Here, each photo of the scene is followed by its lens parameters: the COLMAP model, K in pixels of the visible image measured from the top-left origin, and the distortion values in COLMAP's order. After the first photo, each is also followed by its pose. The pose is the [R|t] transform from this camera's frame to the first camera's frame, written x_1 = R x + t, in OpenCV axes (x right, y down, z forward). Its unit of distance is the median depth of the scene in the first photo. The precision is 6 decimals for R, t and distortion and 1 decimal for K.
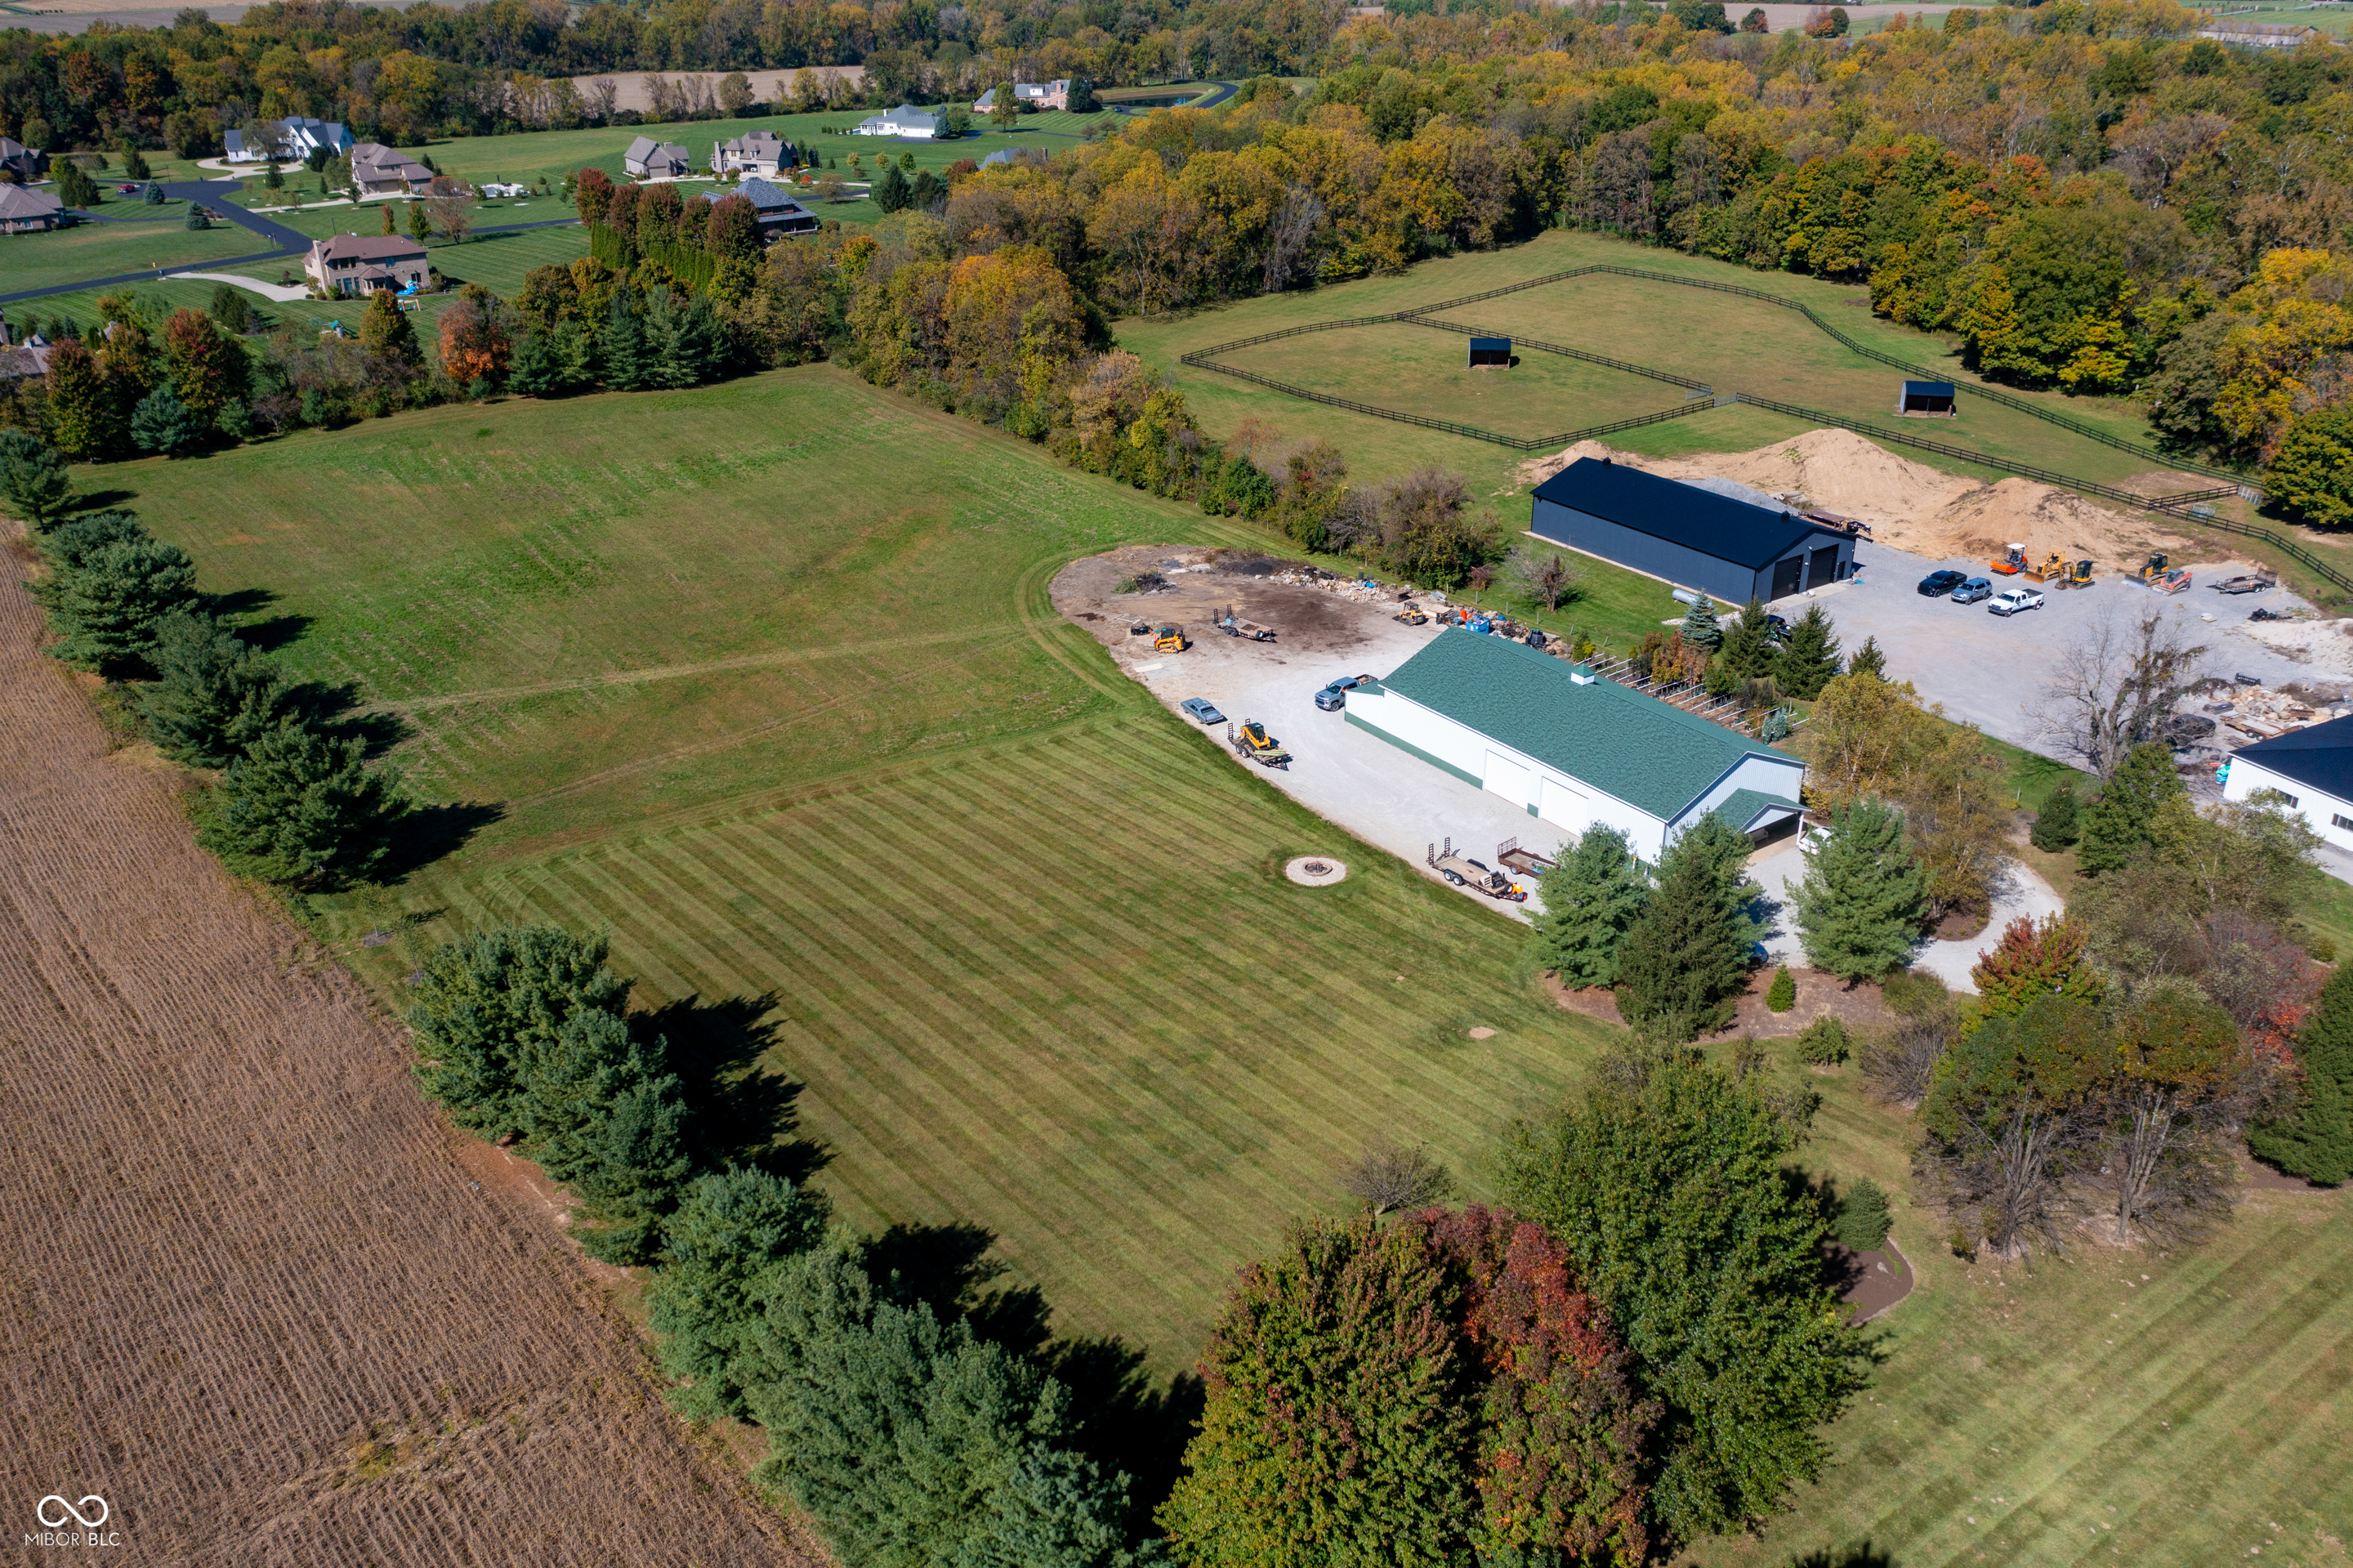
lens RADIAL K [[1861.6, 0, 1174.6], [0, 1861.6, 778.5], [0, 0, 1]] dist [-0.007301, 0.001515]
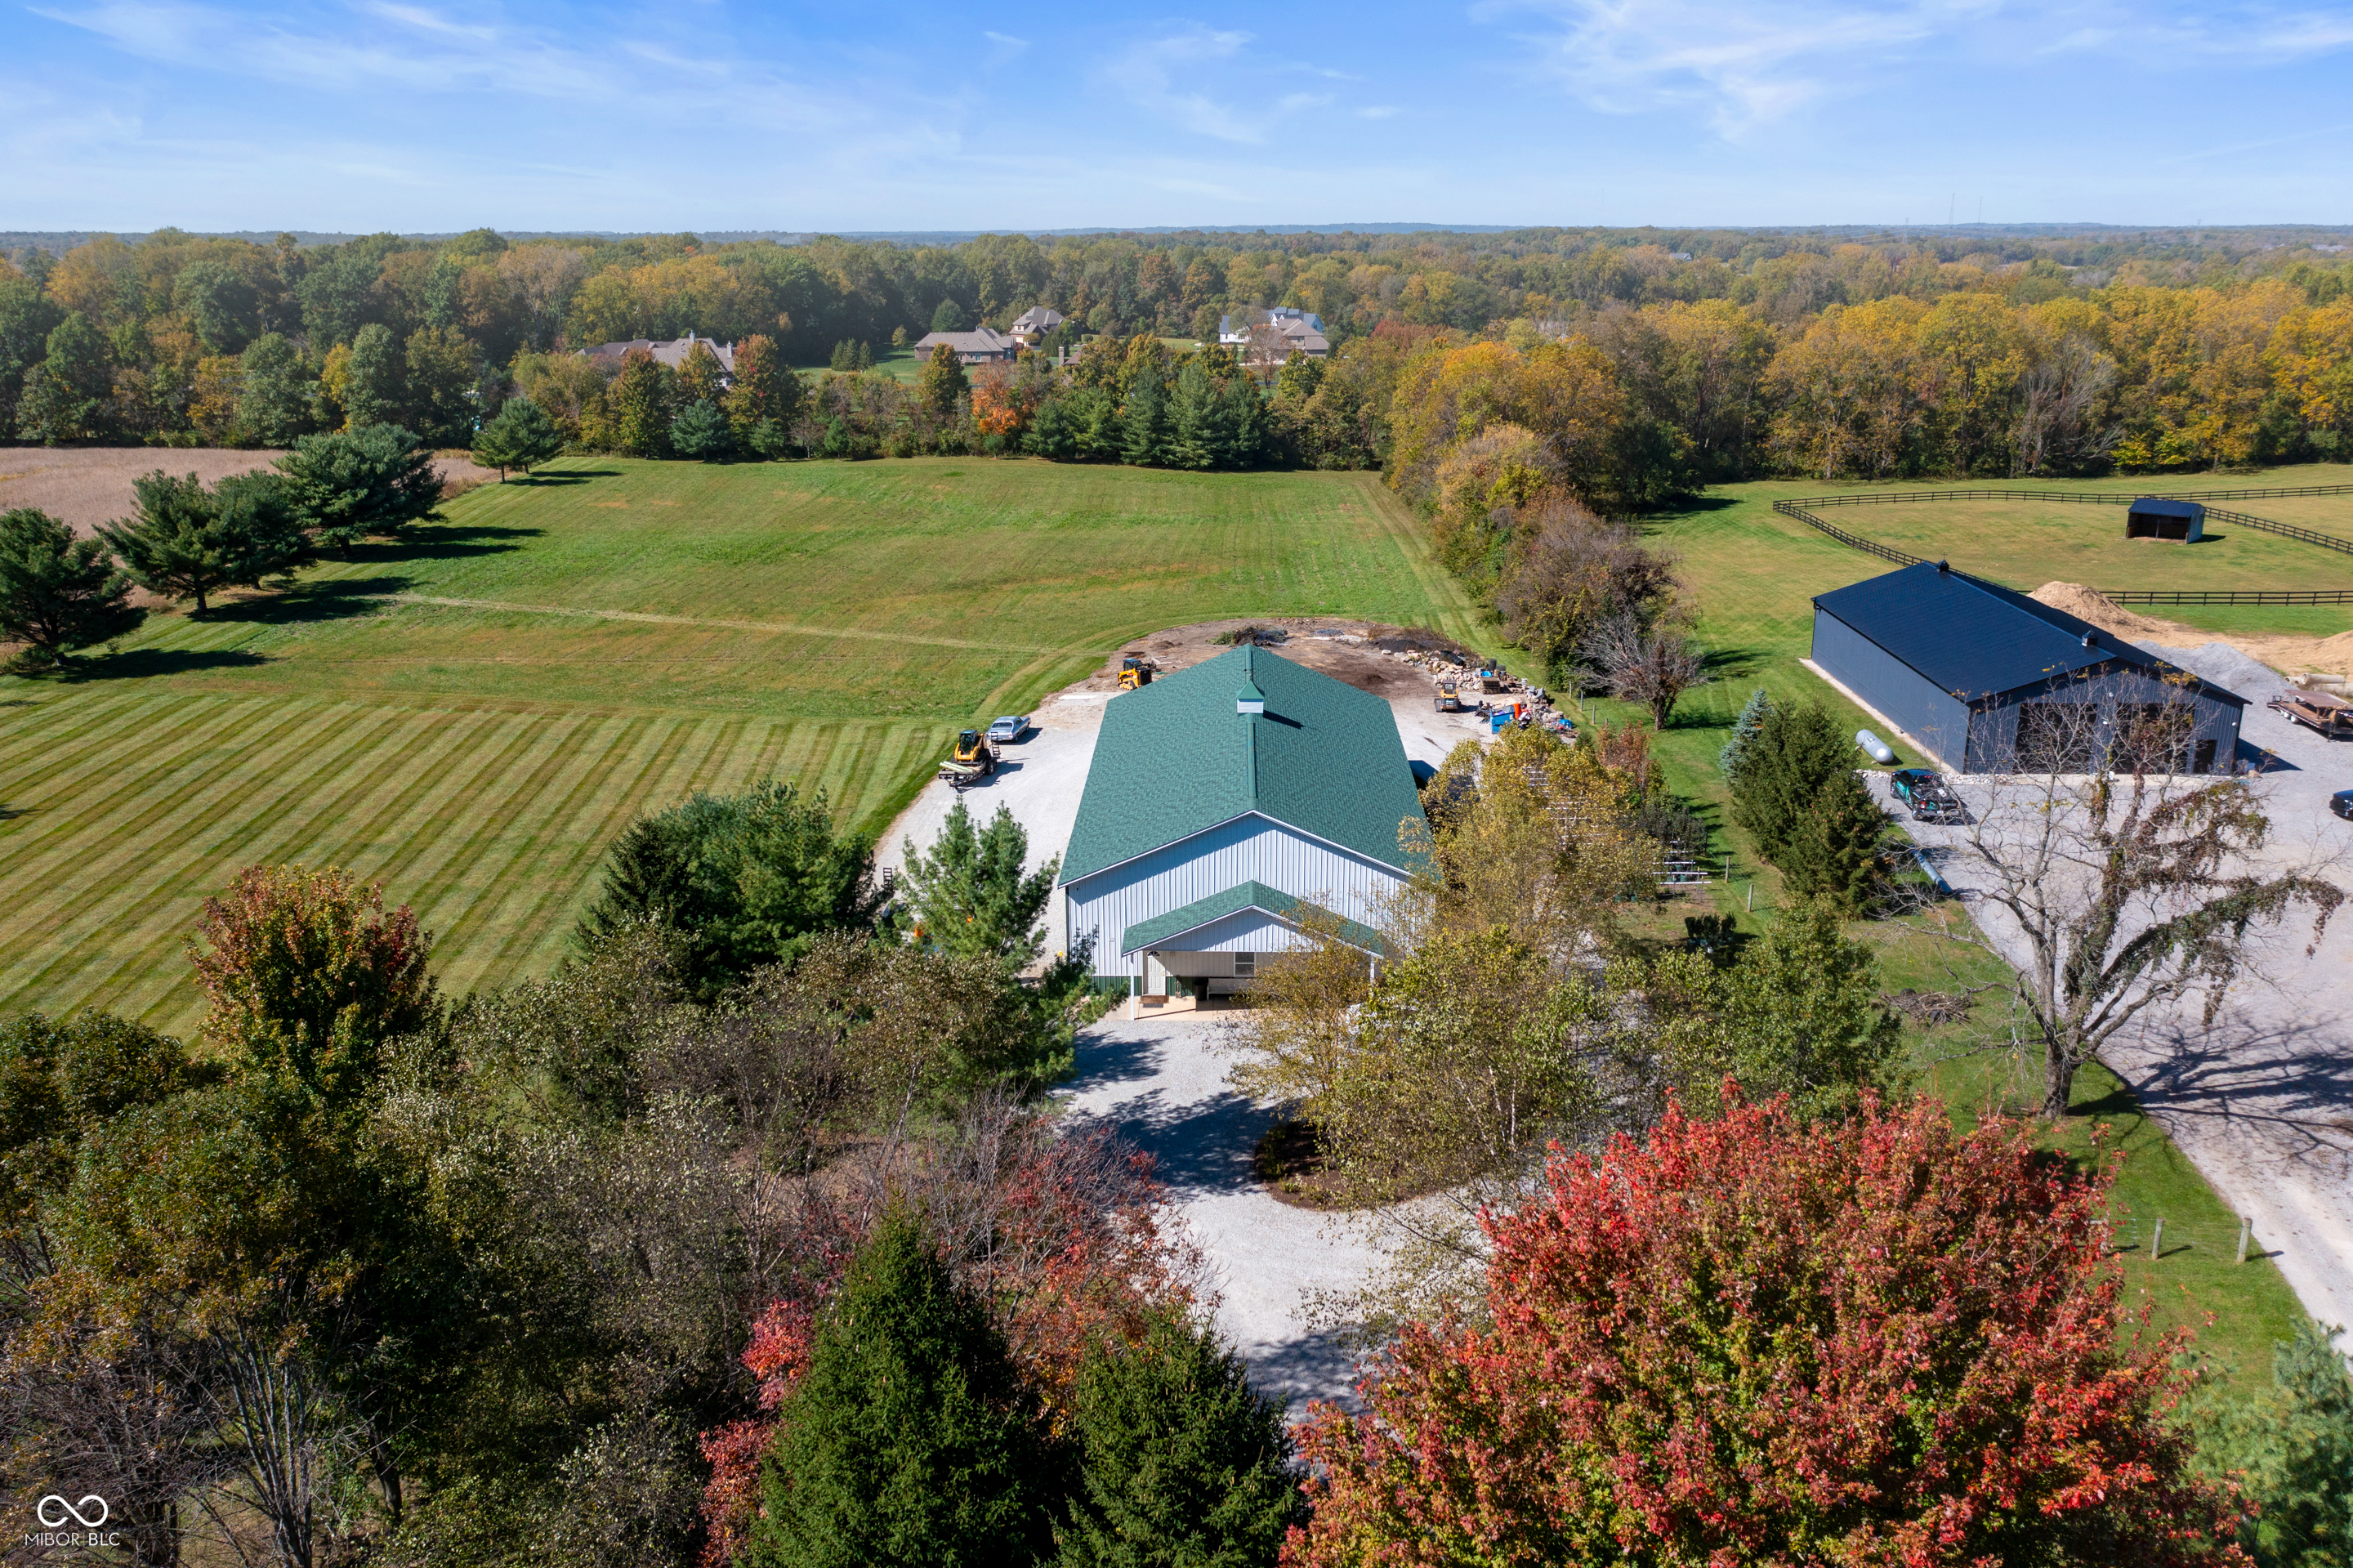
lens RADIAL K [[1861.6, 0, 1174.6], [0, 1861.6, 778.5], [0, 0, 1]] dist [-0.007301, 0.001515]
pose [[0.802433, 0.172407, -0.571294, 0.279459], [-0.258254, 0.963390, -0.072005, 0.011373], [0.537965, 0.205319, 0.817580, 0.240555]]
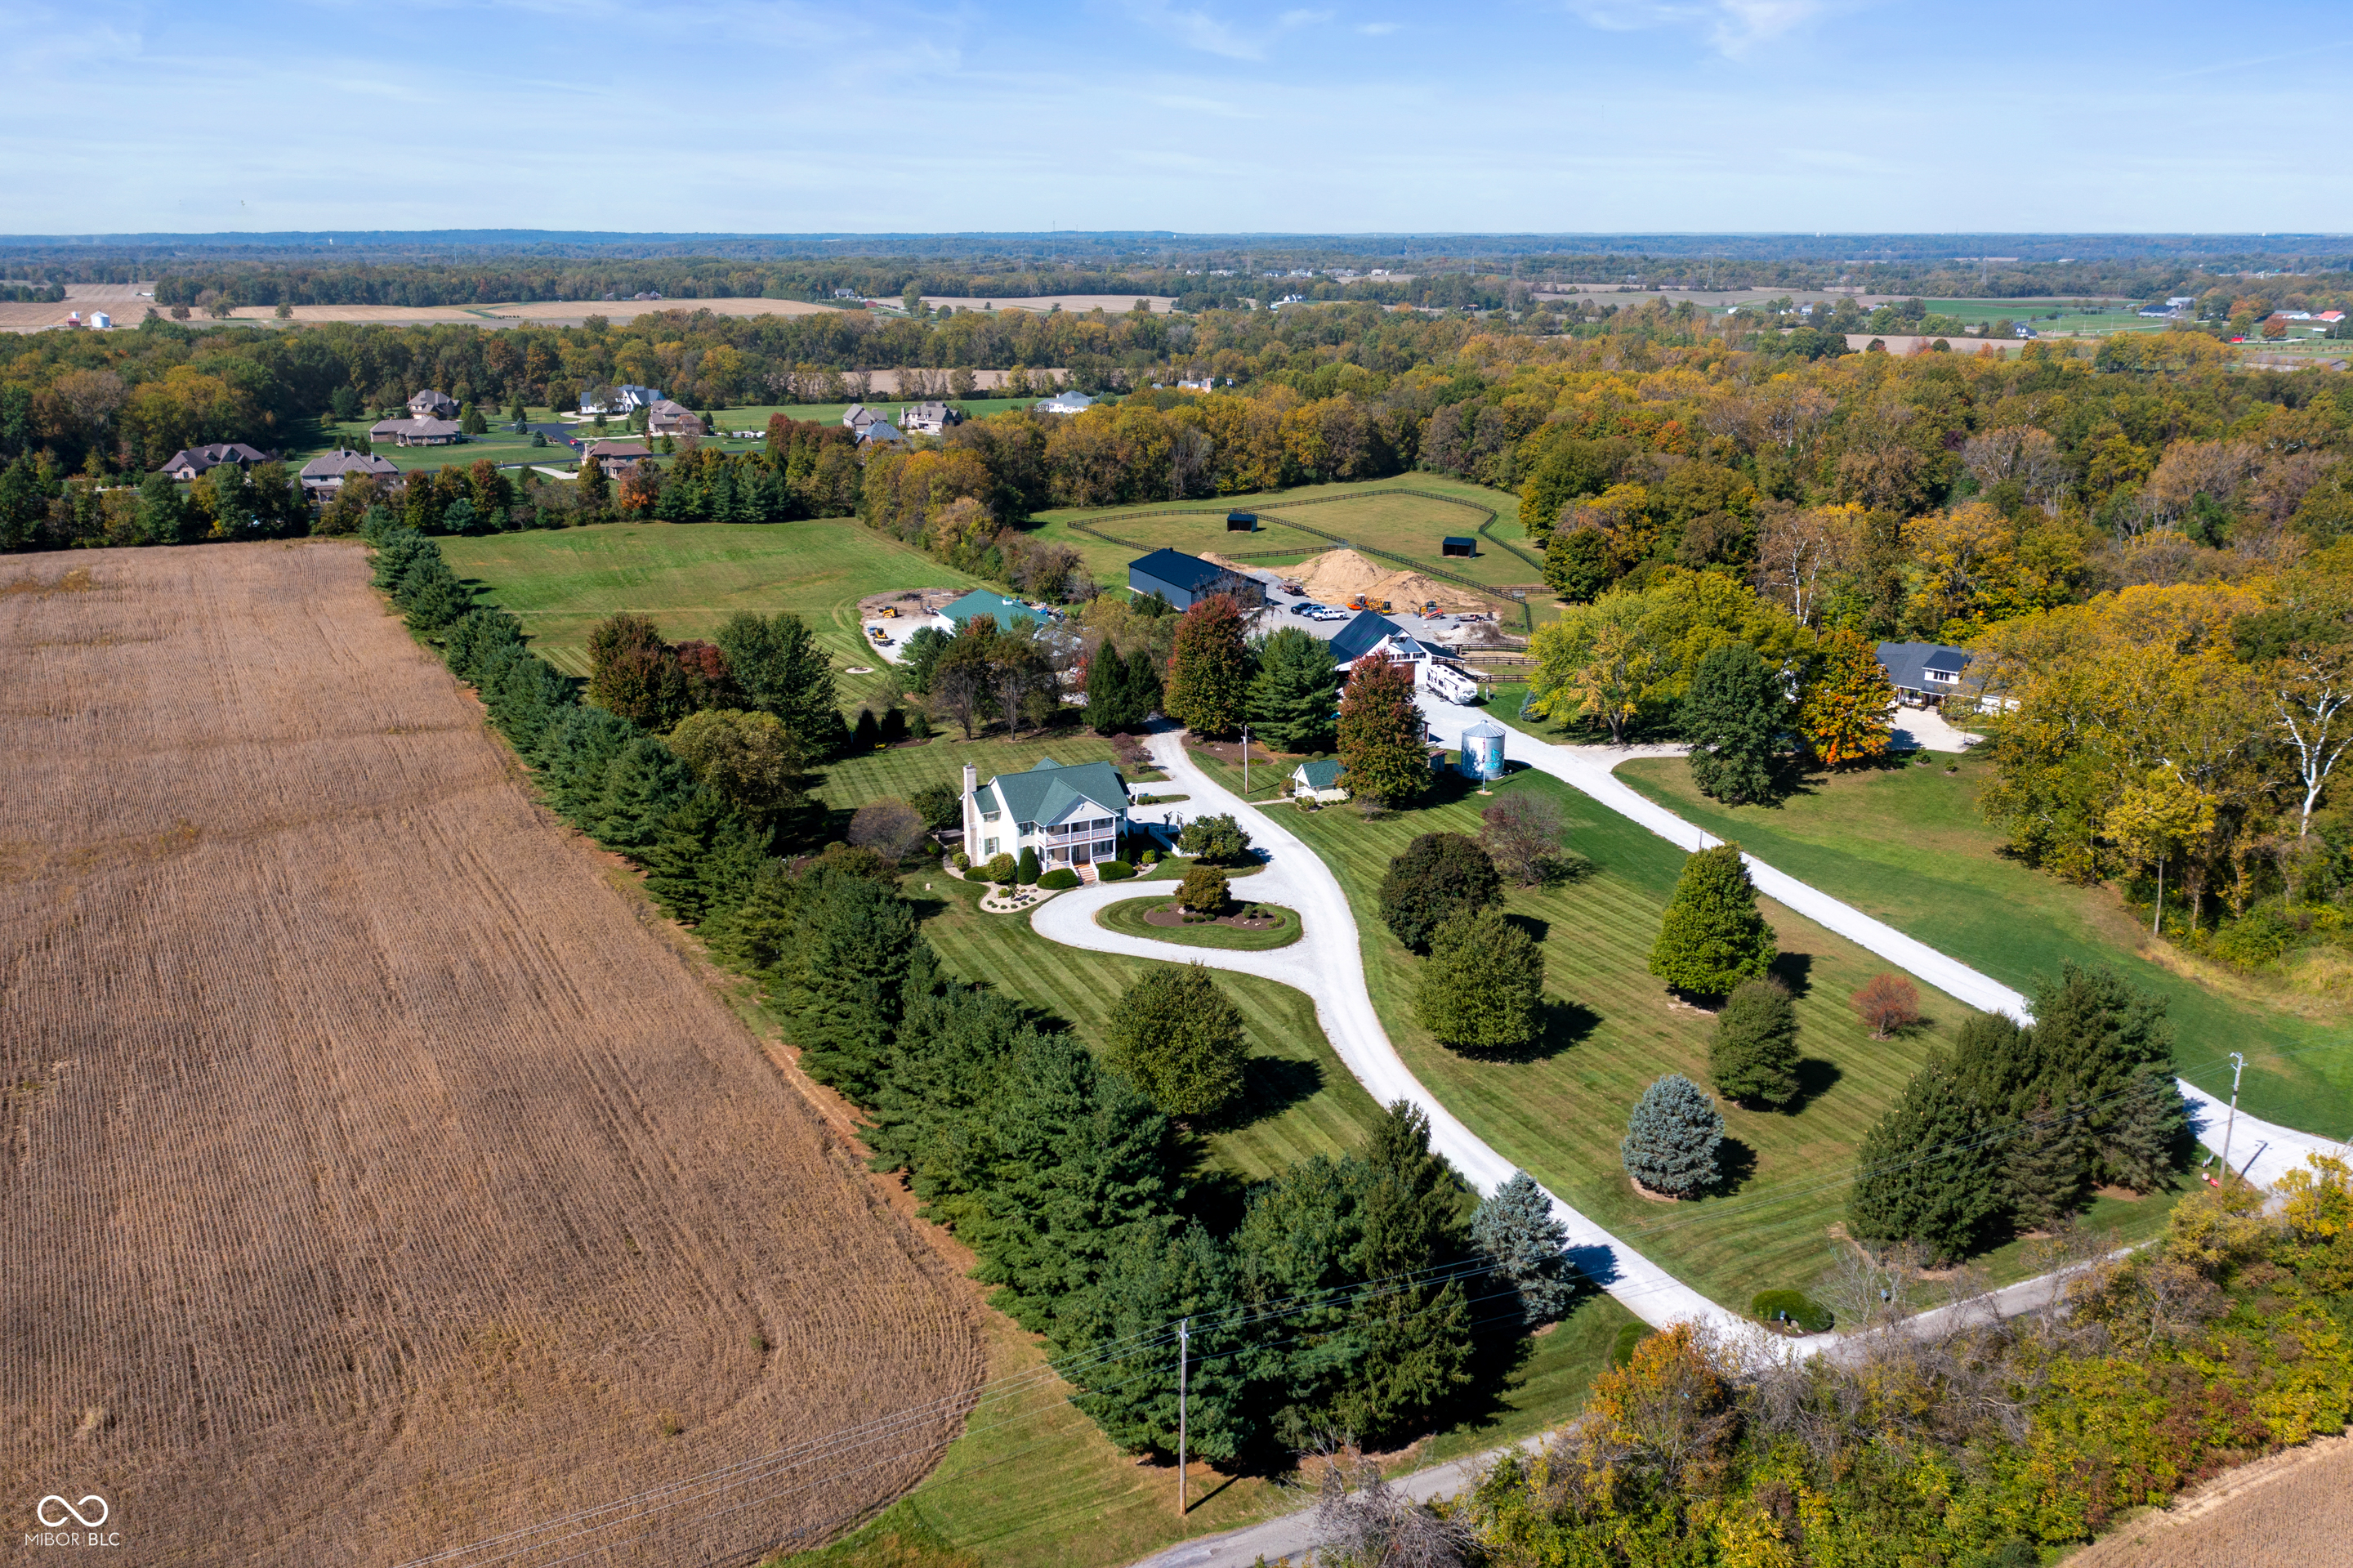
lens RADIAL K [[1872.8, 0, 1176.5], [0, 1872.8, 784.0], [0, 0, 1]] dist [-0.009200, 0.000372]
pose [[0.981765, 0.061757, -0.179786, 0.405854], [-0.089245, 0.984791, -0.149069, 0.229094], [0.167846, 0.162395, 0.972345, -0.517152]]
